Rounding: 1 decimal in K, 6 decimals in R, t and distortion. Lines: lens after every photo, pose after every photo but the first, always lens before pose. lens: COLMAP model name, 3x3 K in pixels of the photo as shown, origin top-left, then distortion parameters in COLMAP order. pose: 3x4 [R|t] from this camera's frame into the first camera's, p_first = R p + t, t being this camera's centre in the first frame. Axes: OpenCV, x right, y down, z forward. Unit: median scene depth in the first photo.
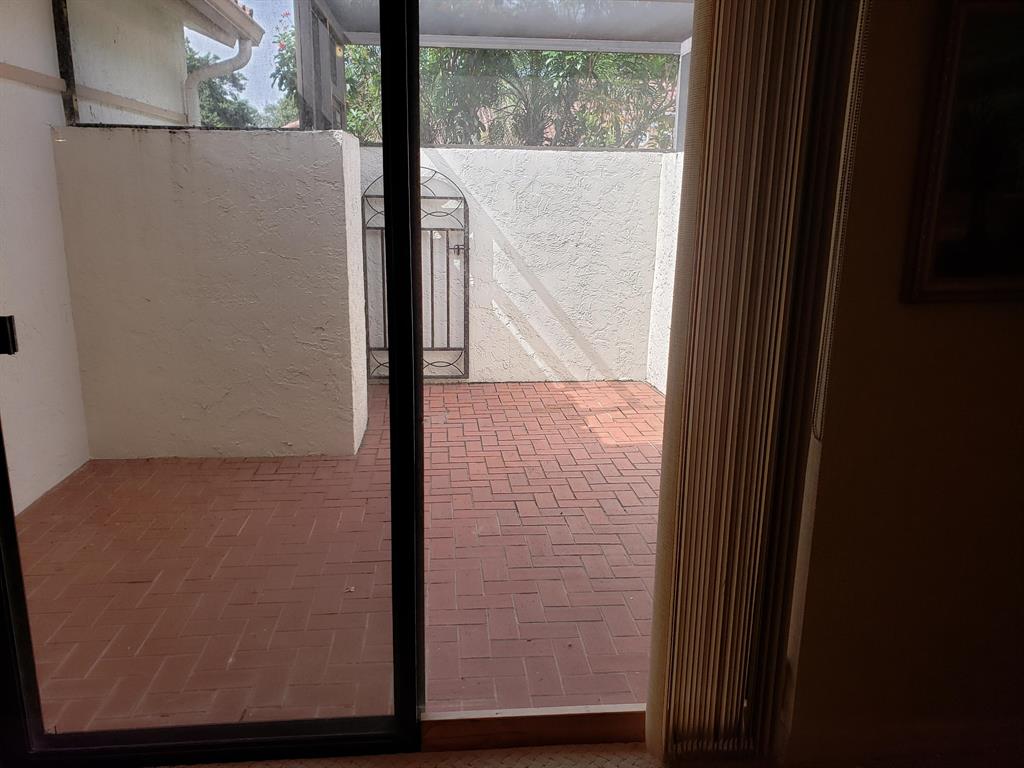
lens RADIAL K [[811.9, 0, 512.2], [0, 811.9, 380.2], [0, 0, 1]] dist [0.037135, -0.002346]
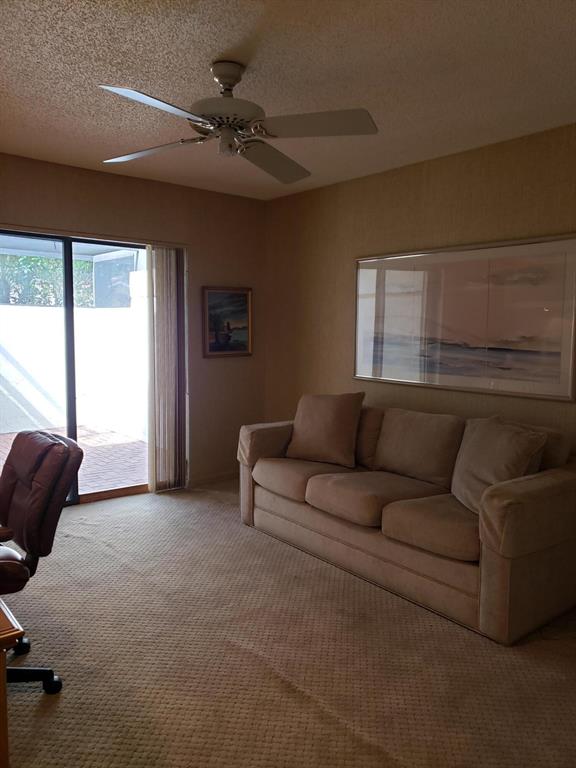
lens RADIAL K [[608.9, 0, 289.1], [0, 608.9, 381.5], [0, 0, 1]] dist [0.037135, -0.002346]
pose [[0.845940, -0.063261, 0.529512, -0.674031], [0.132616, 0.986702, -0.093983, 0.315567], [-0.516525, 0.149726, 0.843080, -1.531377]]
